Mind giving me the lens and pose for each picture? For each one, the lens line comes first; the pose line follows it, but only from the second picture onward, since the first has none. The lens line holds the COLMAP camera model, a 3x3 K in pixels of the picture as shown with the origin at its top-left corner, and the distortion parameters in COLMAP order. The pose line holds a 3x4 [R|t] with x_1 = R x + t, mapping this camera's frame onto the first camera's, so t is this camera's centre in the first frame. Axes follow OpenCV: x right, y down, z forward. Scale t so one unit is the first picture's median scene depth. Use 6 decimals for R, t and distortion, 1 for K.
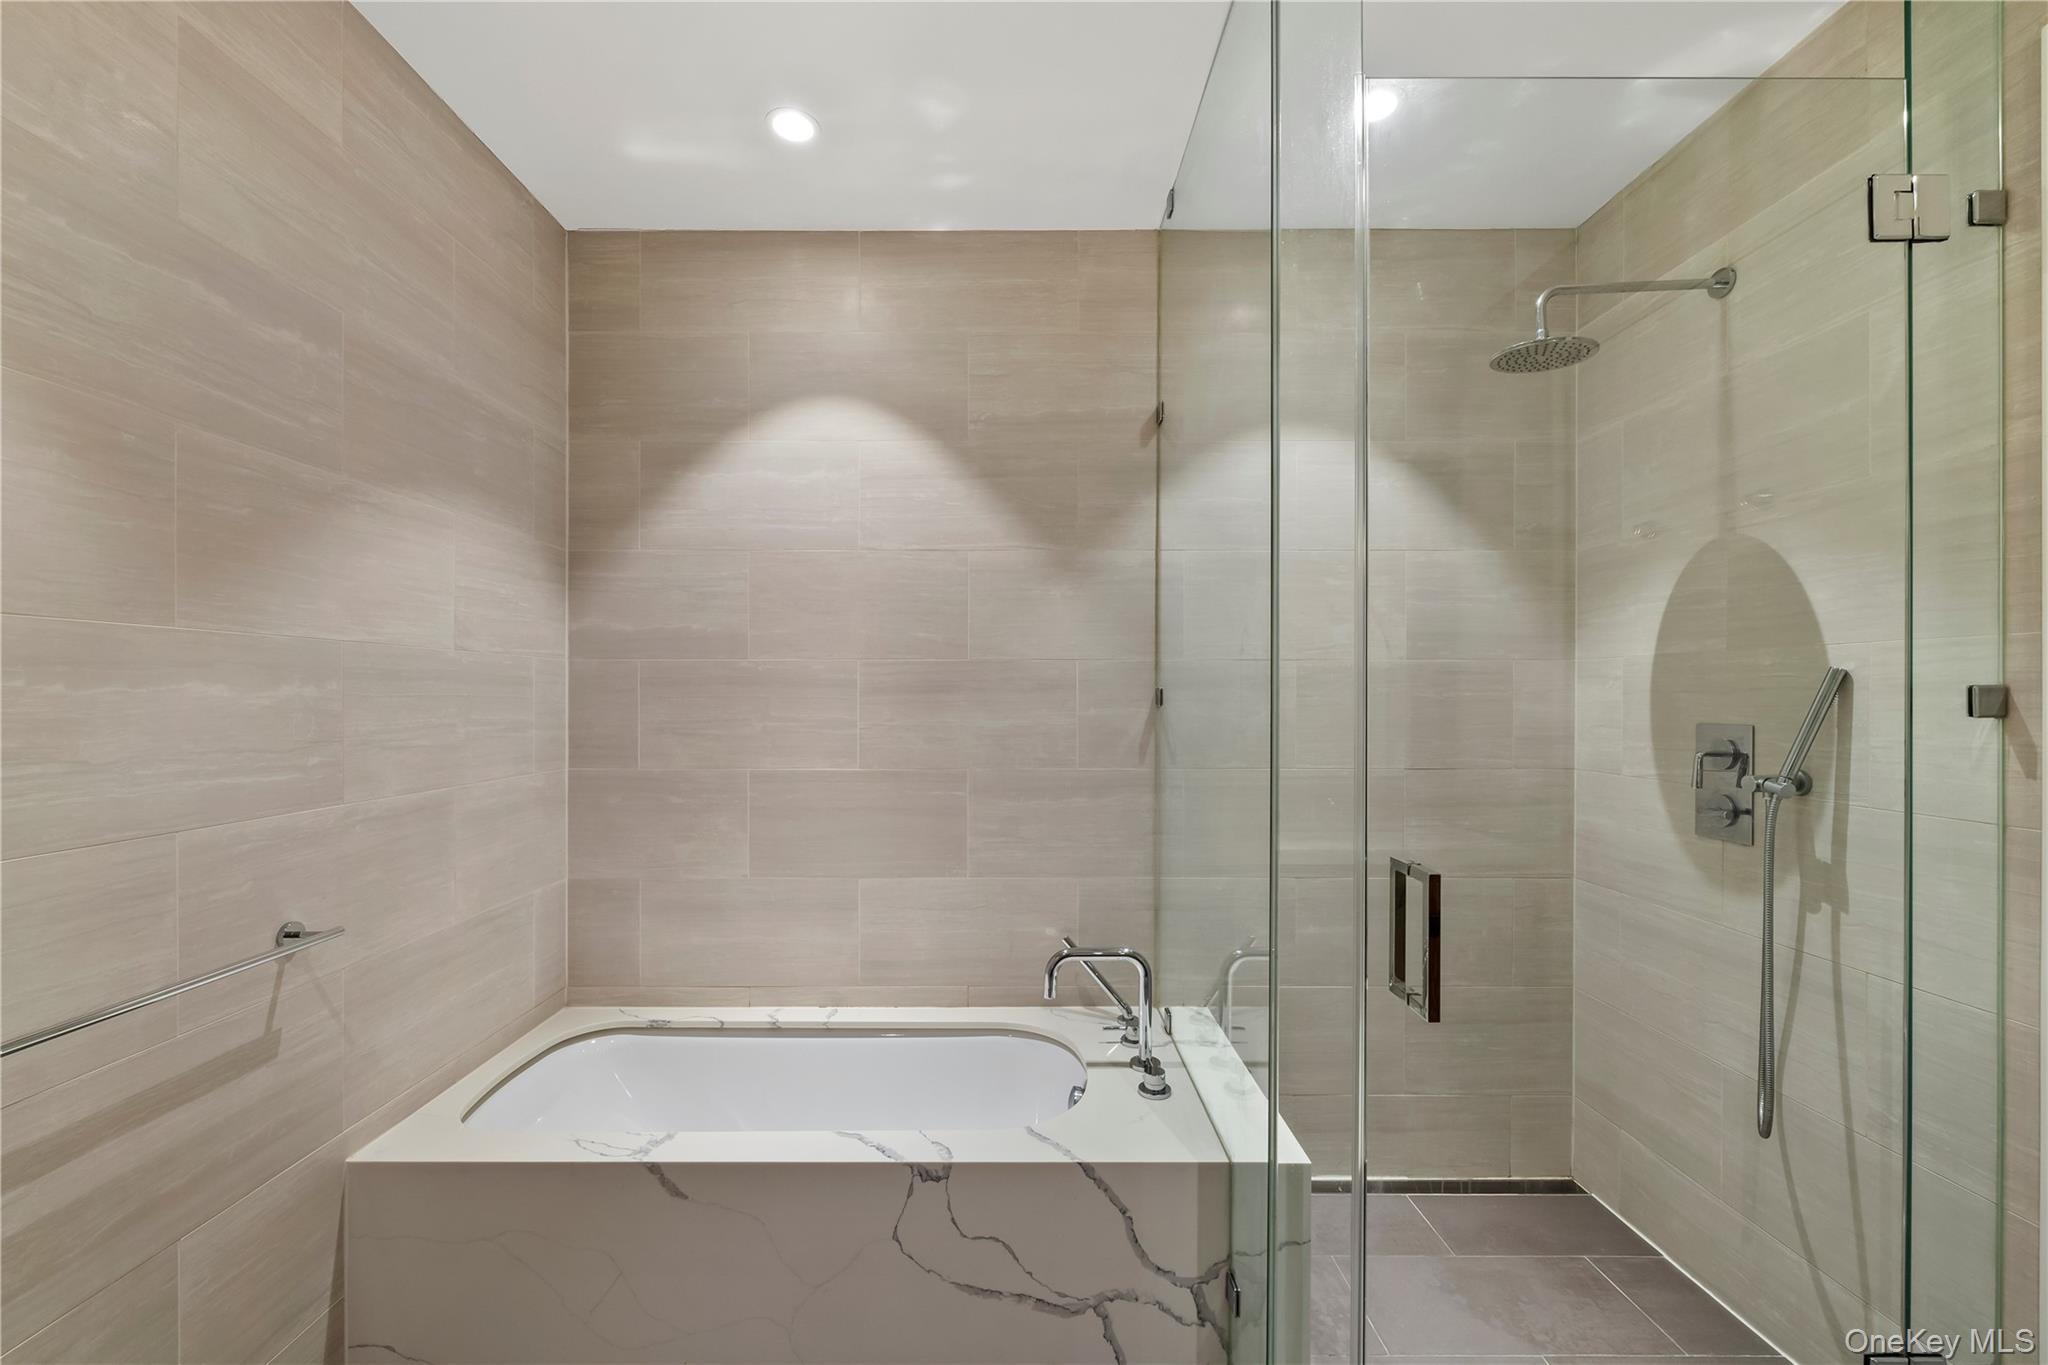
lens RADIAL K [[818.6, 0, 1013.3], [0, 818.6, 696.3], [0, 0, 1]] dist [-0.012500, 0.002467]
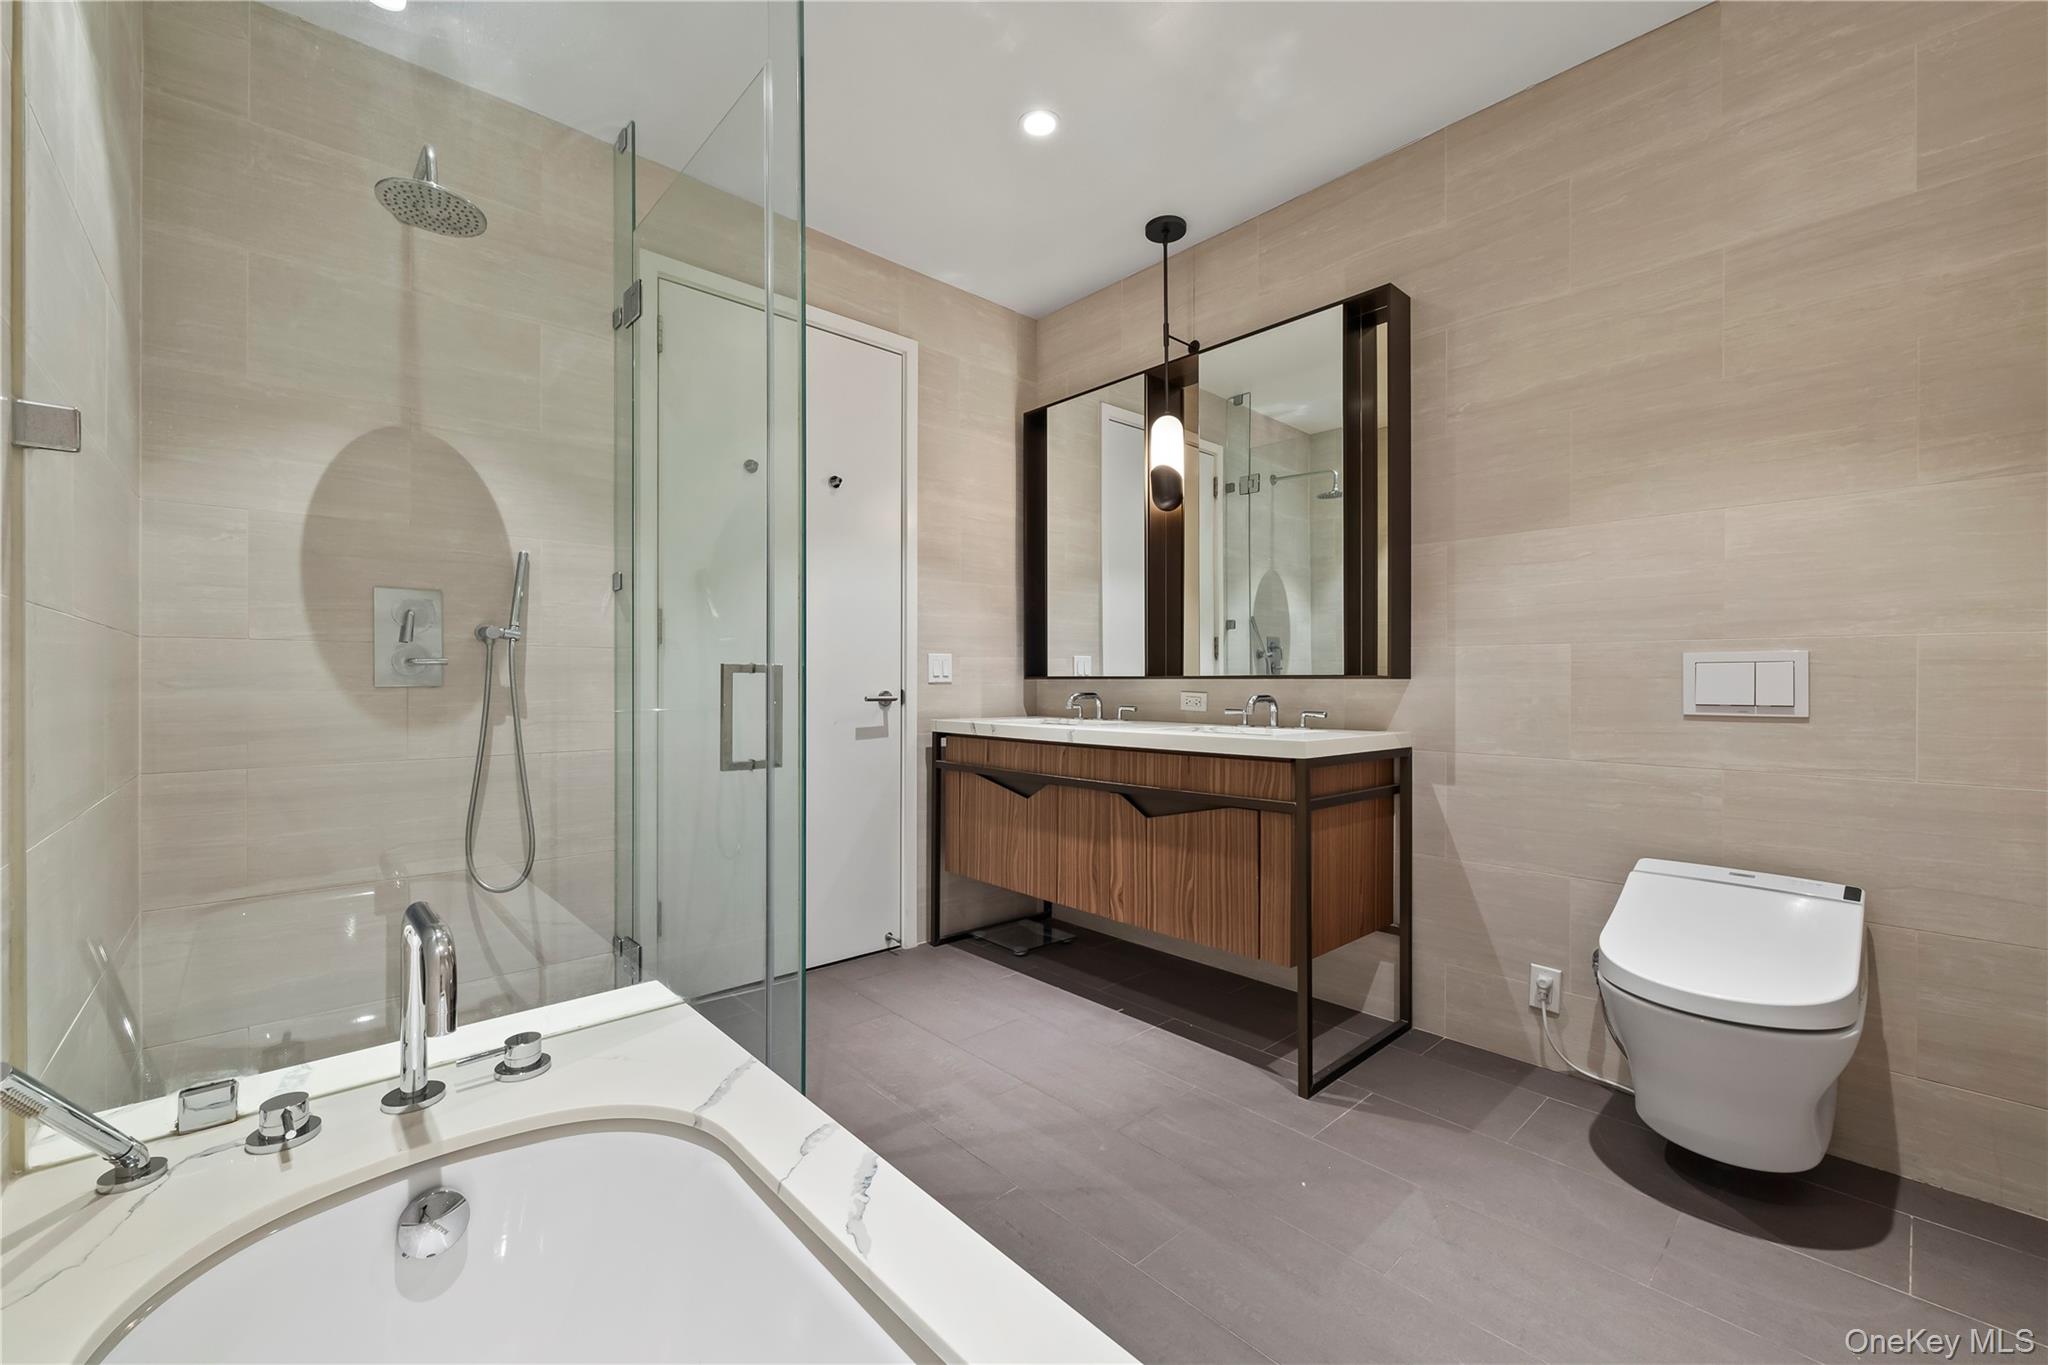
lens RADIAL K [[818.6, 0, 1019.8], [0, 818.6, 672.5], [0, 0, 1]] dist [-0.012500, 0.002467]
pose [[-0.673383, 0.000886, 0.739294, -0.545512], [-0.001859, 0.999994, -0.002892, 0.146934], [-0.739292, -0.003321, -0.673377, 1.055172]]
